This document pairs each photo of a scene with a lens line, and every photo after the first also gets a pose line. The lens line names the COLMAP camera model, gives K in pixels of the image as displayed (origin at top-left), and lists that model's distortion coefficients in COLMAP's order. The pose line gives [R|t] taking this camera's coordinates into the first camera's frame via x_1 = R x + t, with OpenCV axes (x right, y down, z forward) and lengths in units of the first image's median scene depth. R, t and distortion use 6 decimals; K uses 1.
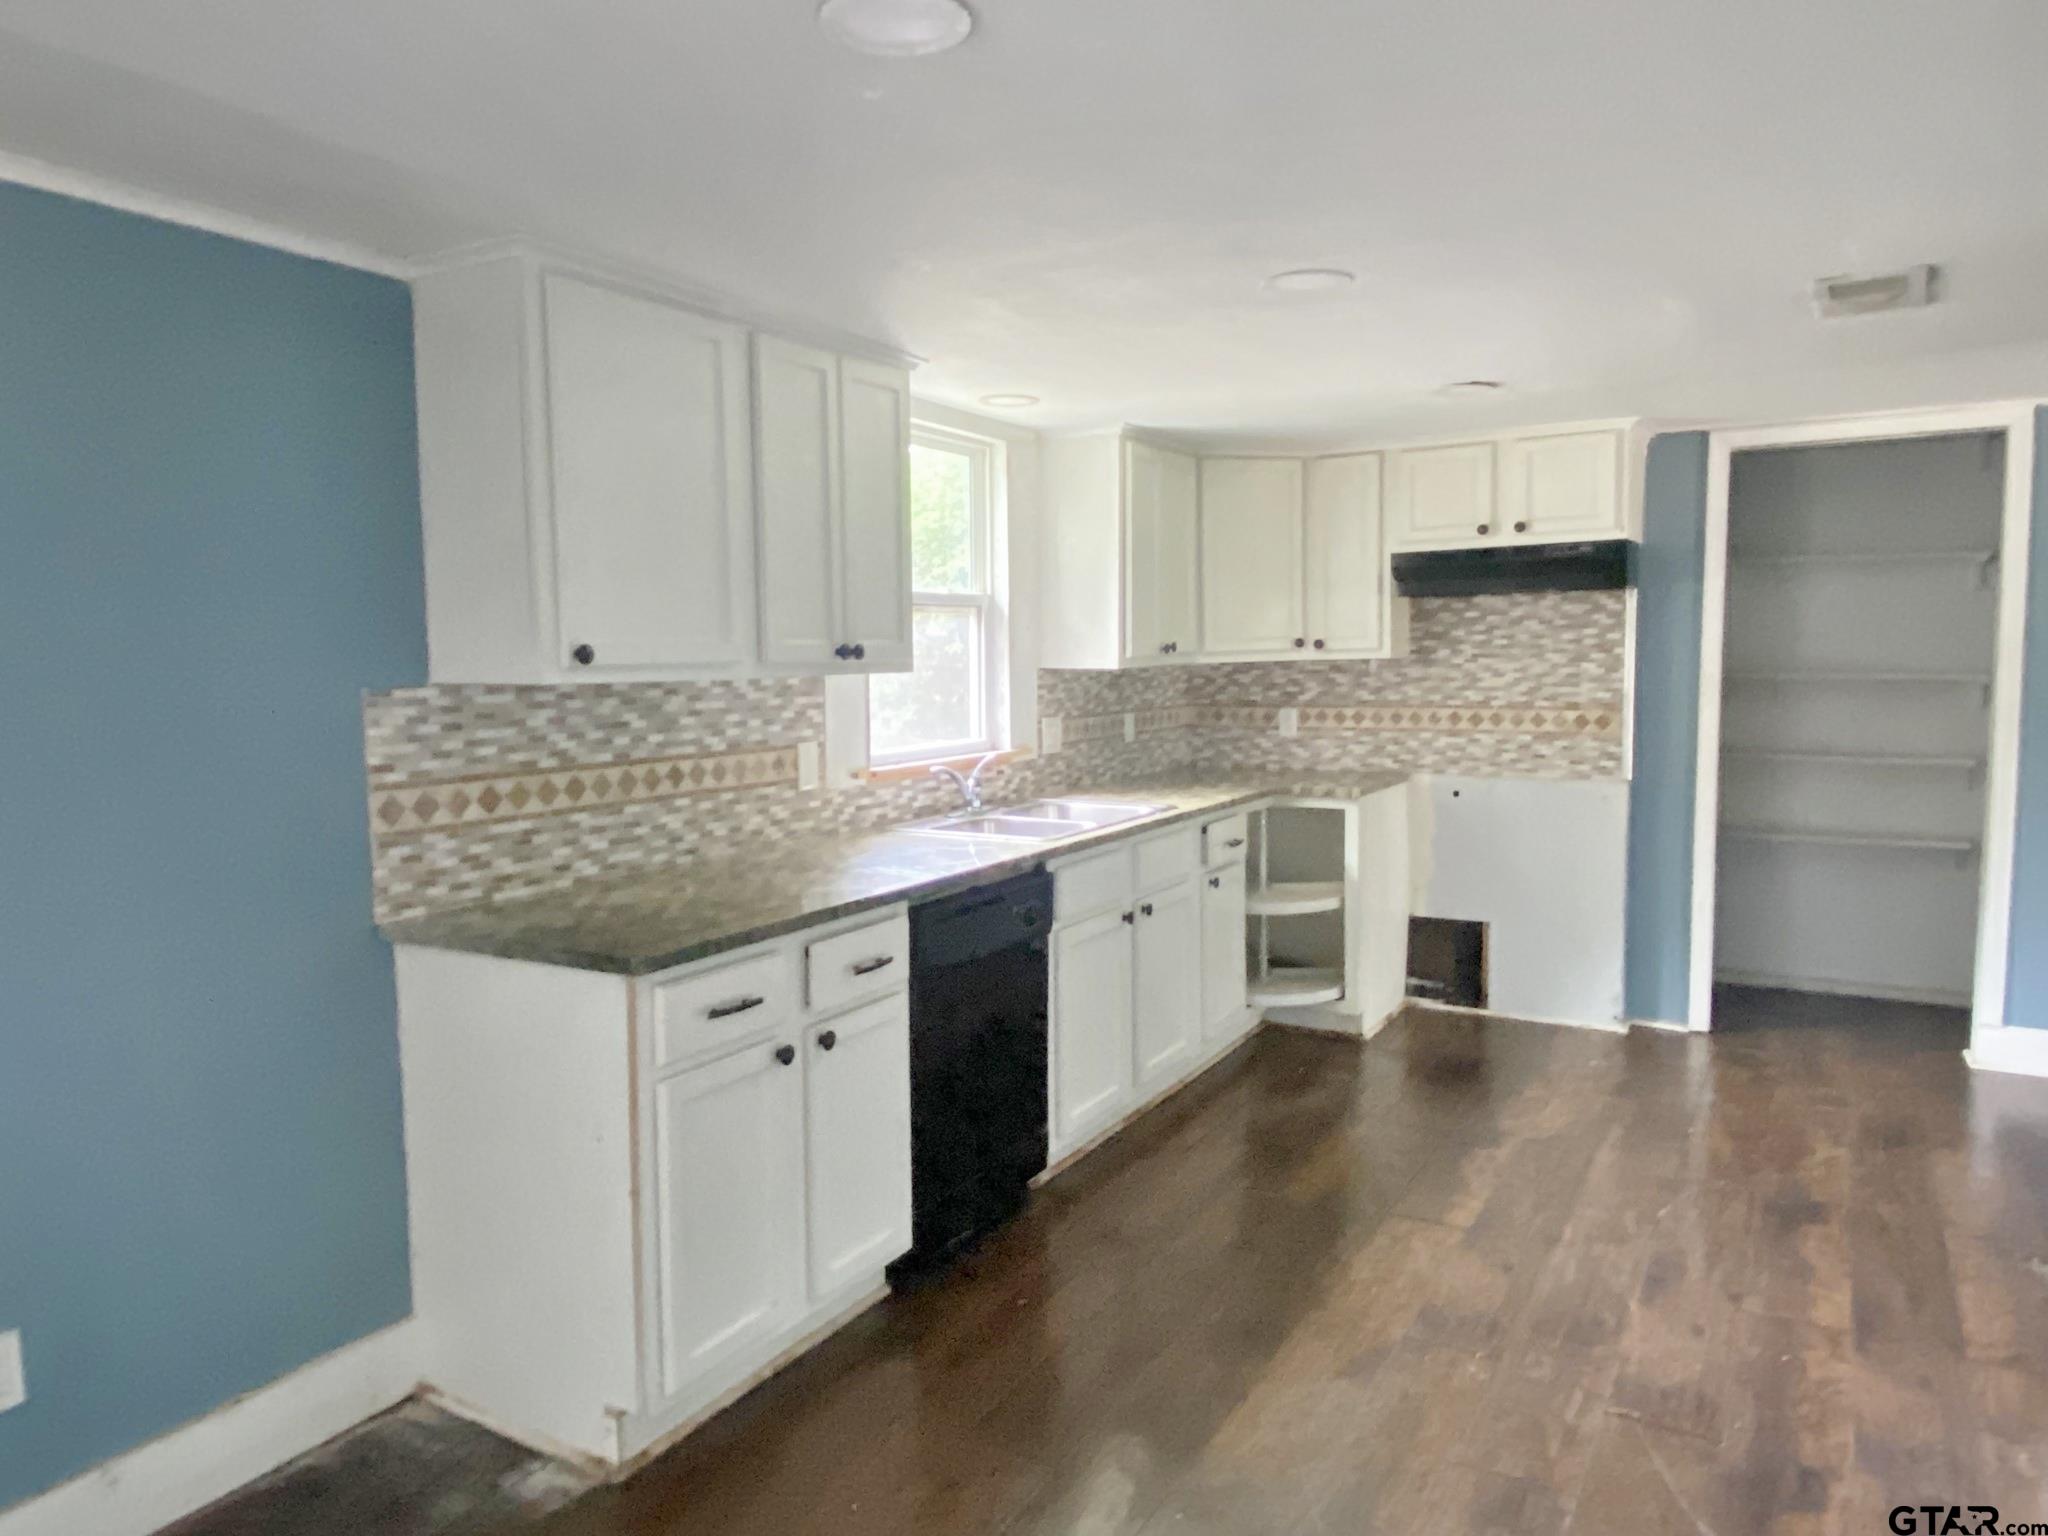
lens RADIAL K [[1430.6, 0, 1008.3], [0, 1430.6, 771.1], [0, 0, 1]] dist [0.071386, -0.005576]
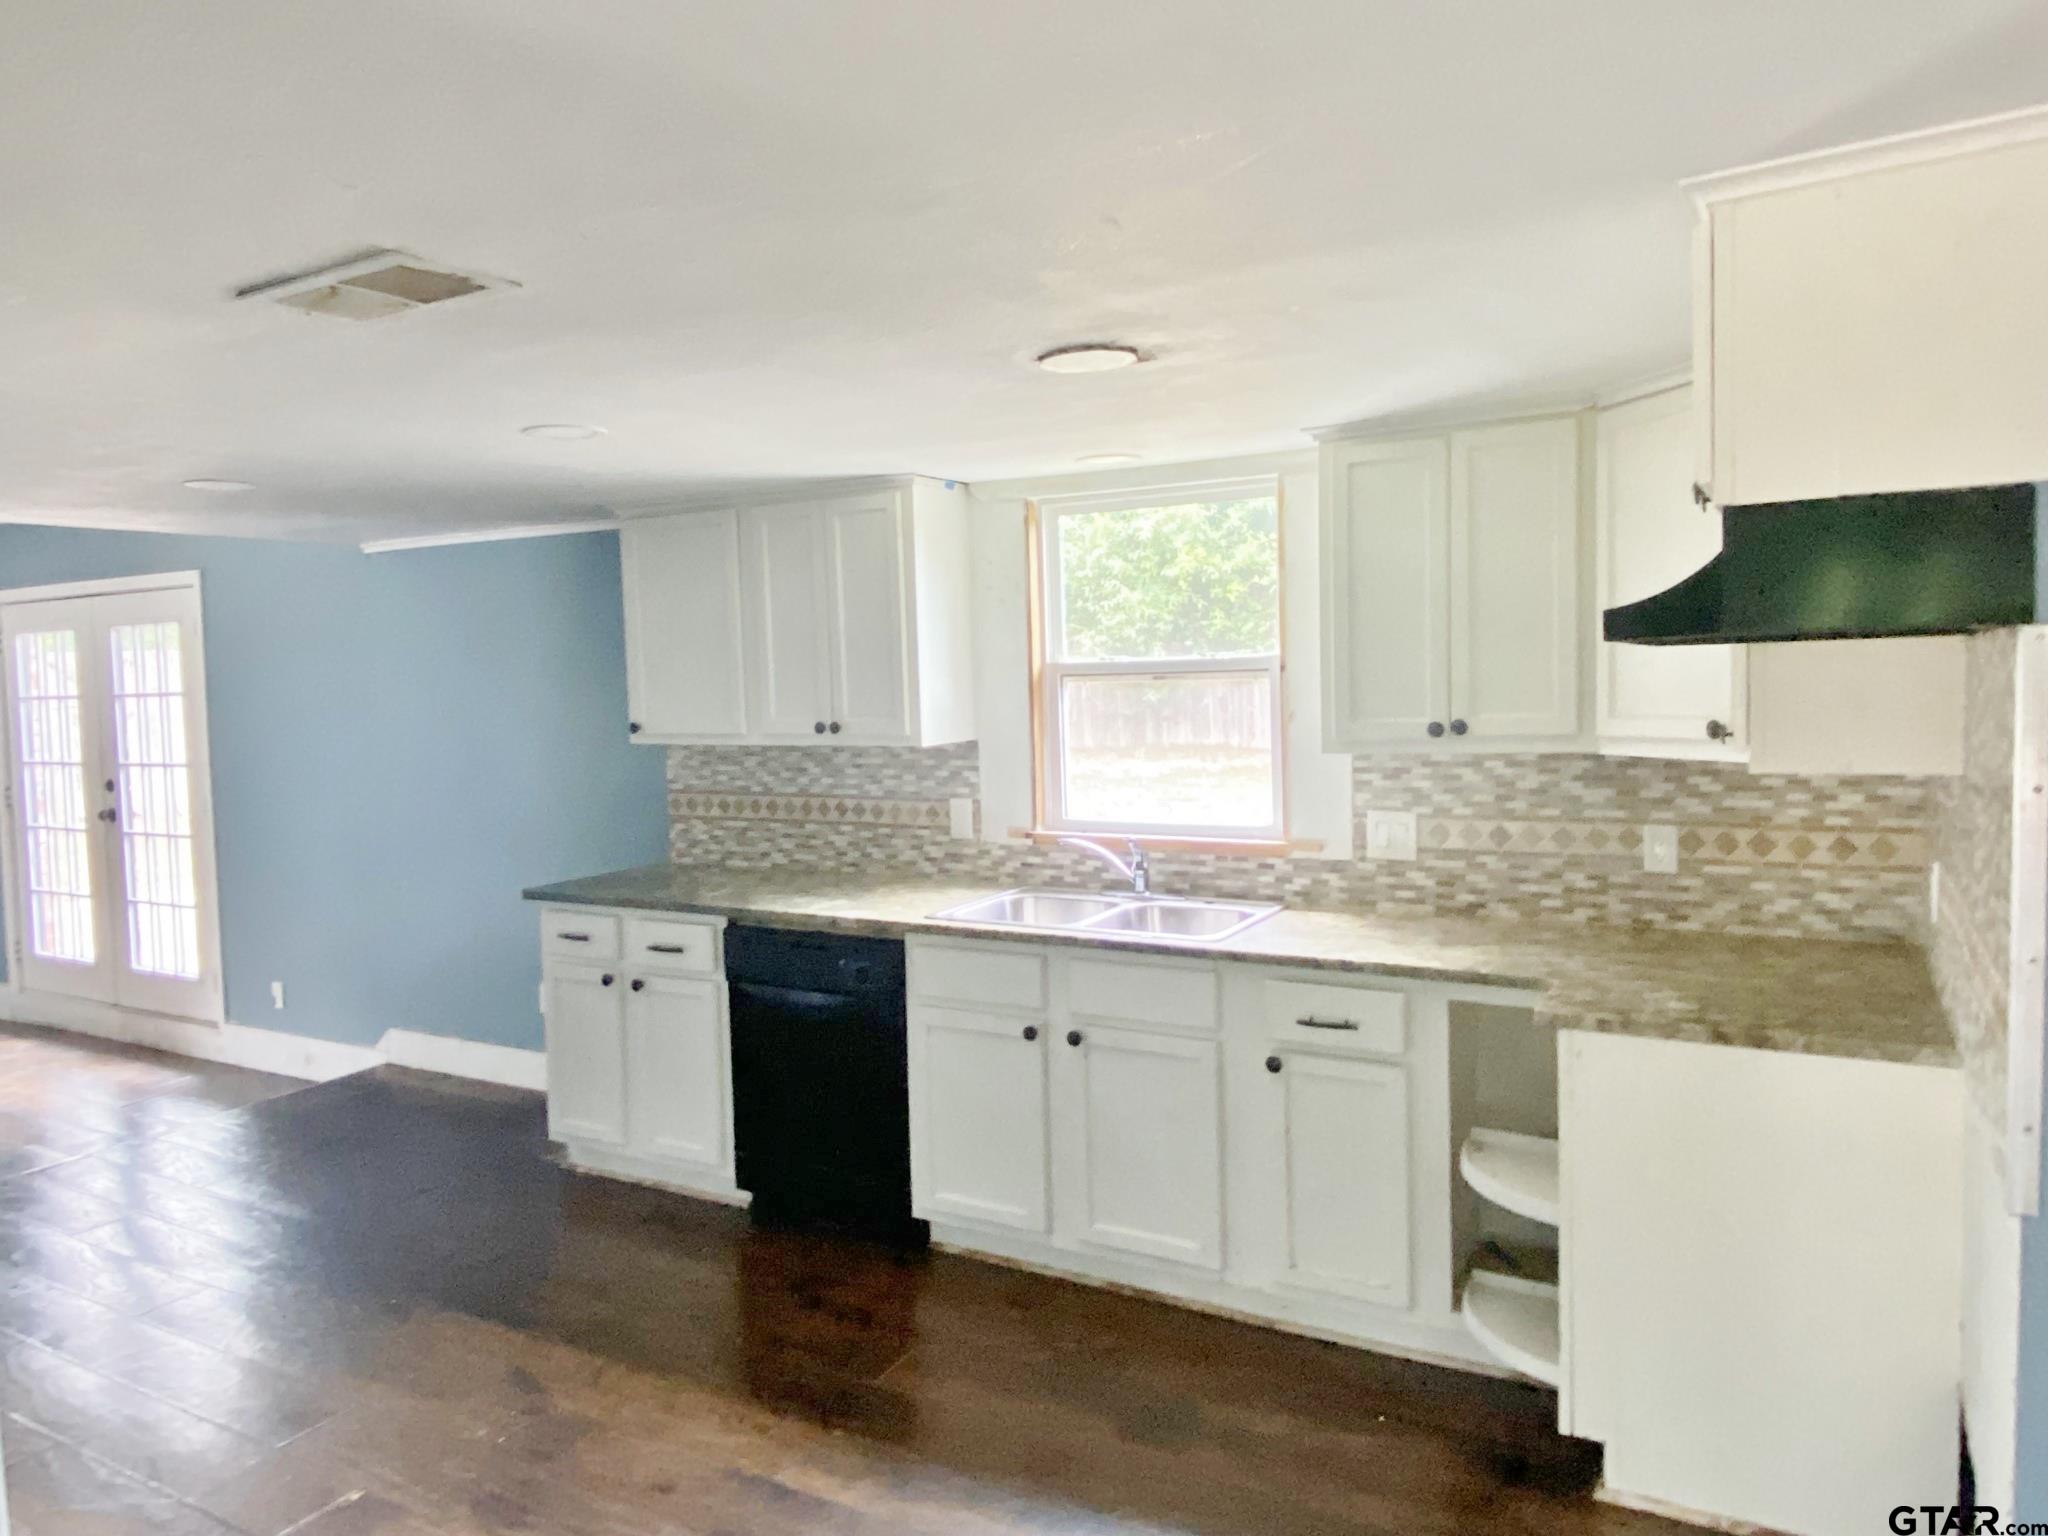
lens RADIAL K [[1430.6, 0, 1002.2], [0, 1430.6, 758.6], [0, 0, 1]] dist [0.071386, -0.005576]
pose [[-0.037501, 0.084324, -0.995732, 1.151976], [-0.052800, 0.994874, 0.086240, -0.174525], [0.997901, 0.055809, -0.032856, 1.192520]]
